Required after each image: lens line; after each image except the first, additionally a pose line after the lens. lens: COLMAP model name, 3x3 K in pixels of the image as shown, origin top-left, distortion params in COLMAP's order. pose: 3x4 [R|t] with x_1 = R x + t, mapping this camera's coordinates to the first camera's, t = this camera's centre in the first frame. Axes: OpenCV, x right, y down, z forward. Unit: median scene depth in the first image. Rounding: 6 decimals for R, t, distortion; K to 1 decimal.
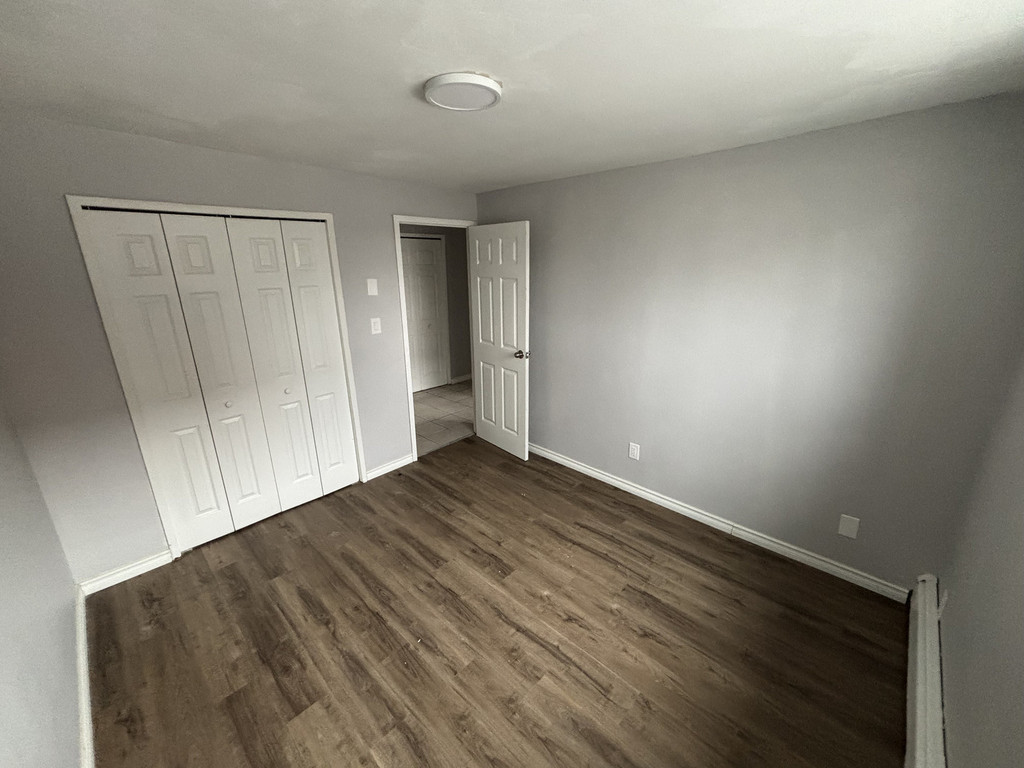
lens RADIAL K [[412.3, 0, 506.4], [0, 412.3, 386.1], [0, 0, 1]] dist [-0.001772, 0.000012]
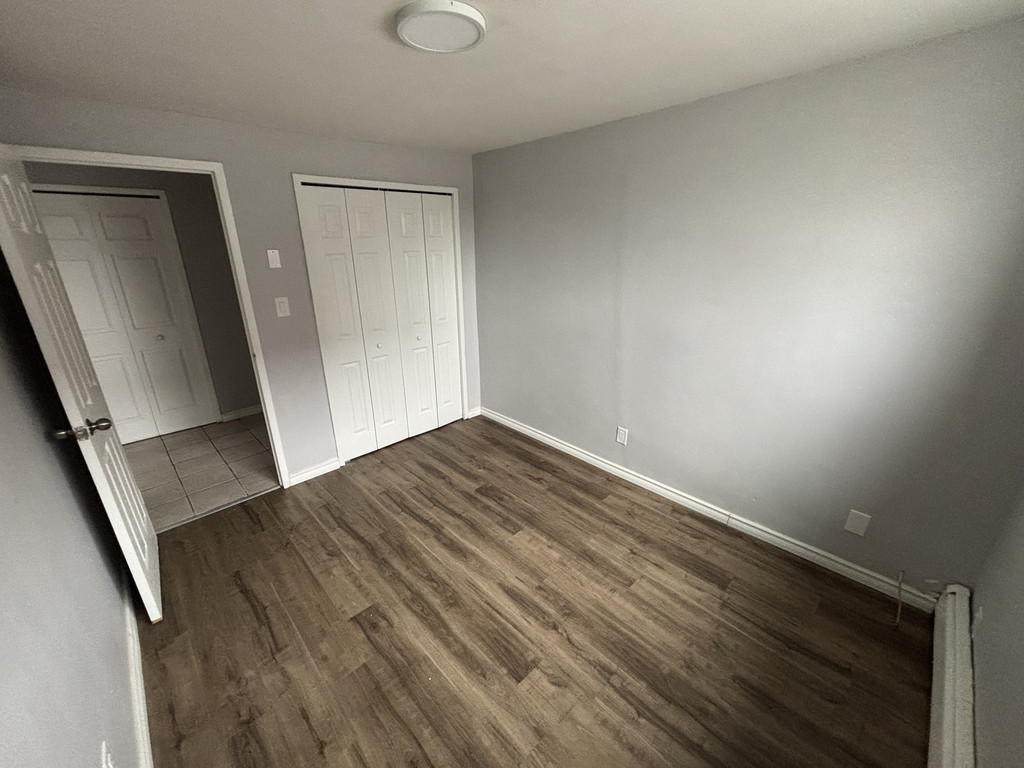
lens RADIAL K [[412.3, 0, 517.4], [0, 412.3, 381.3], [0, 0, 1]] dist [-0.001772, 0.000012]
pose [[0.999266, 0.027443, -0.026721, -0.245484], [-0.025947, 0.998160, 0.054802, 0.079322], [0.028176, -0.054068, 0.998140, -0.247846]]
